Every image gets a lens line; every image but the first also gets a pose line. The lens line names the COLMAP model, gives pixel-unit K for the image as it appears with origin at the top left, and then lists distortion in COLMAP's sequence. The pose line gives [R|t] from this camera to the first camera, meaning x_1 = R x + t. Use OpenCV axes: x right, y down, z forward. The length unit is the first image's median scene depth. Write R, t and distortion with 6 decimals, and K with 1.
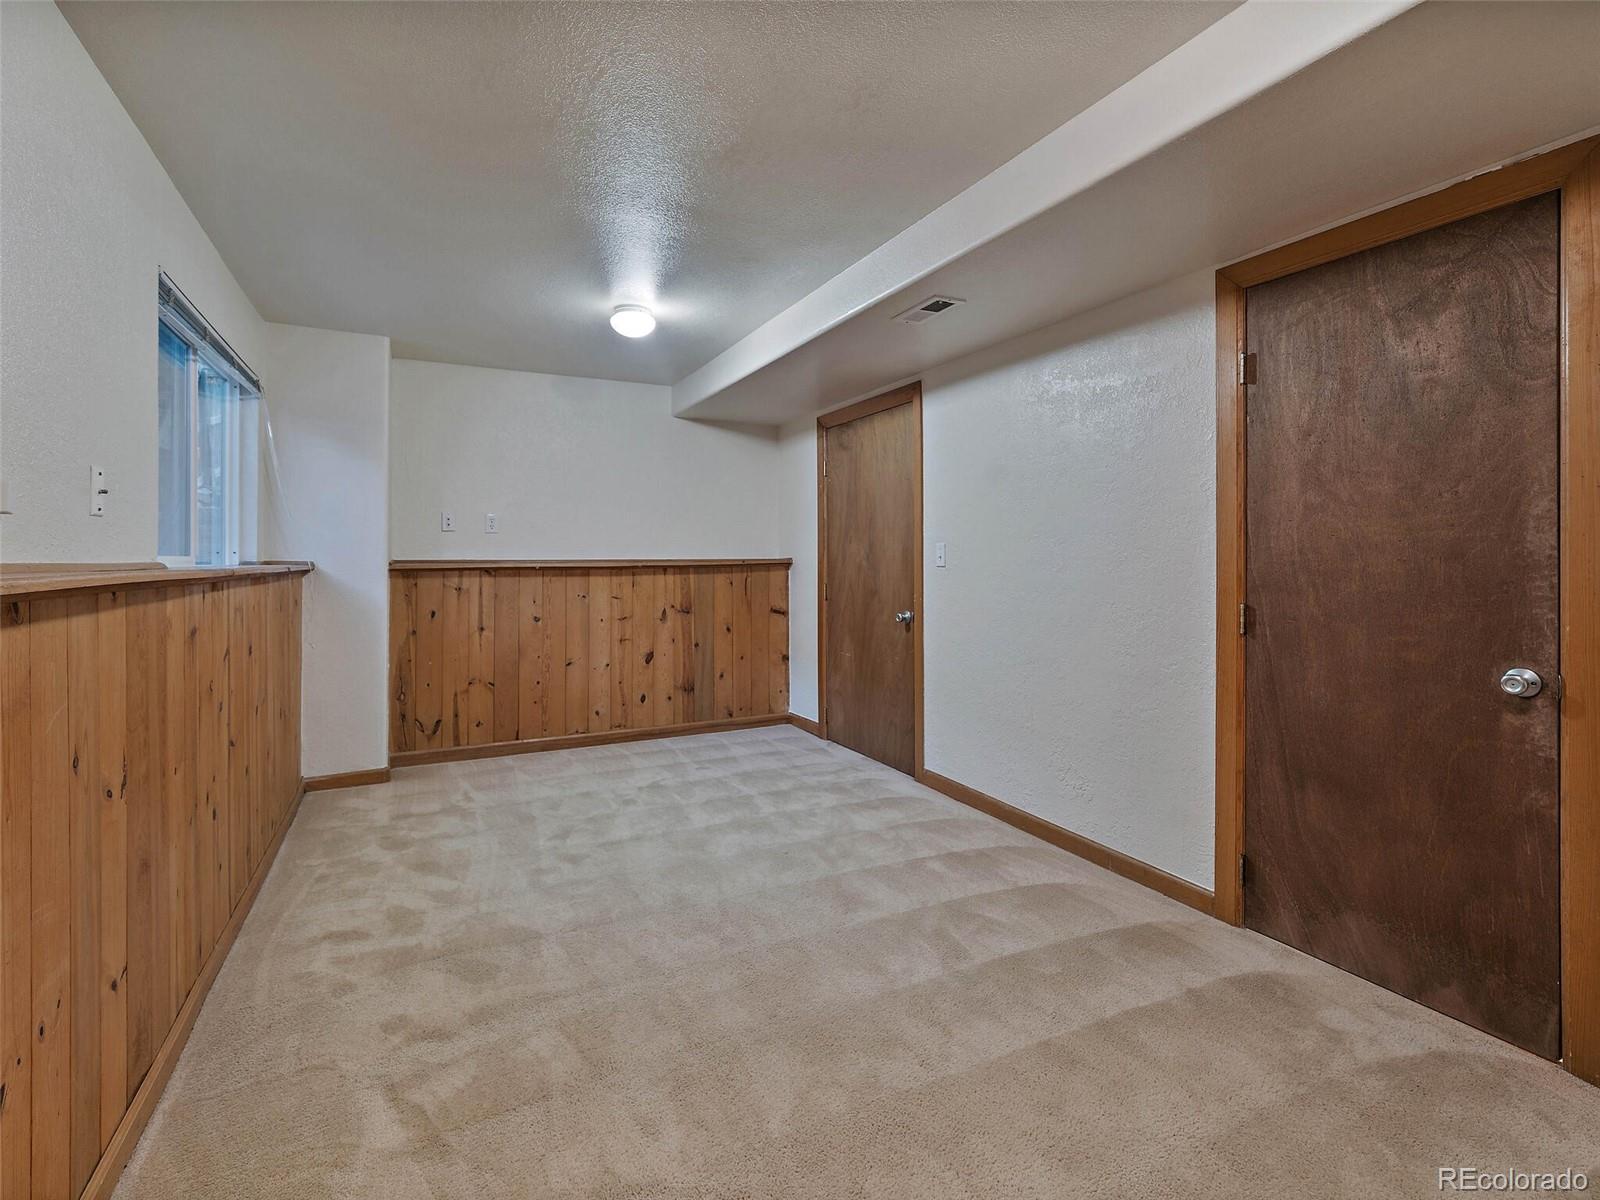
lens RADIAL K [[746.3, 0, 767.3], [0, 746.3, 552.3], [0, 0, 1]] dist [-0.001782, 0.000075]
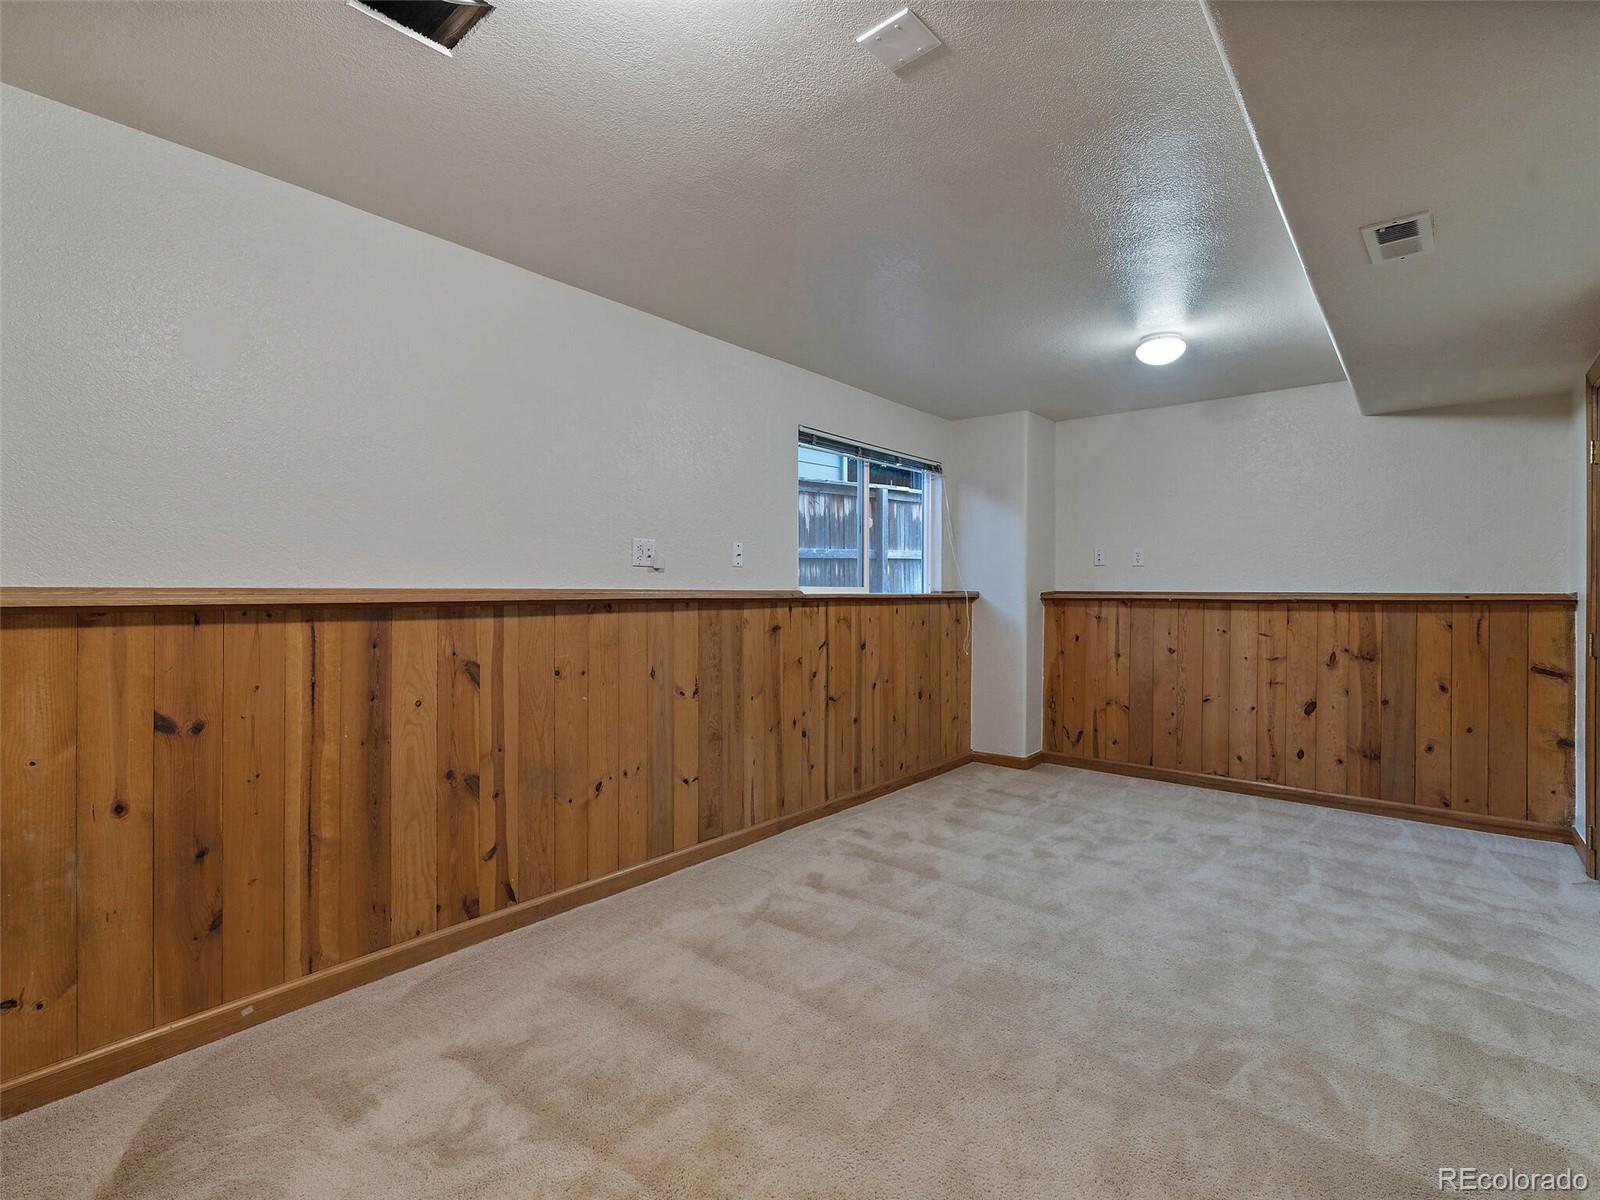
lens RADIAL K [[746.3, 0, 796.1], [0, 746.3, 595.6], [0, 0, 1]] dist [-0.001782, 0.000075]
pose [[0.411020, 0.013136, -0.911532, 0.428302], [0.000475, 0.999893, 0.014624, 0.000288], [0.911626, -0.006444, 0.410970, 0.134443]]
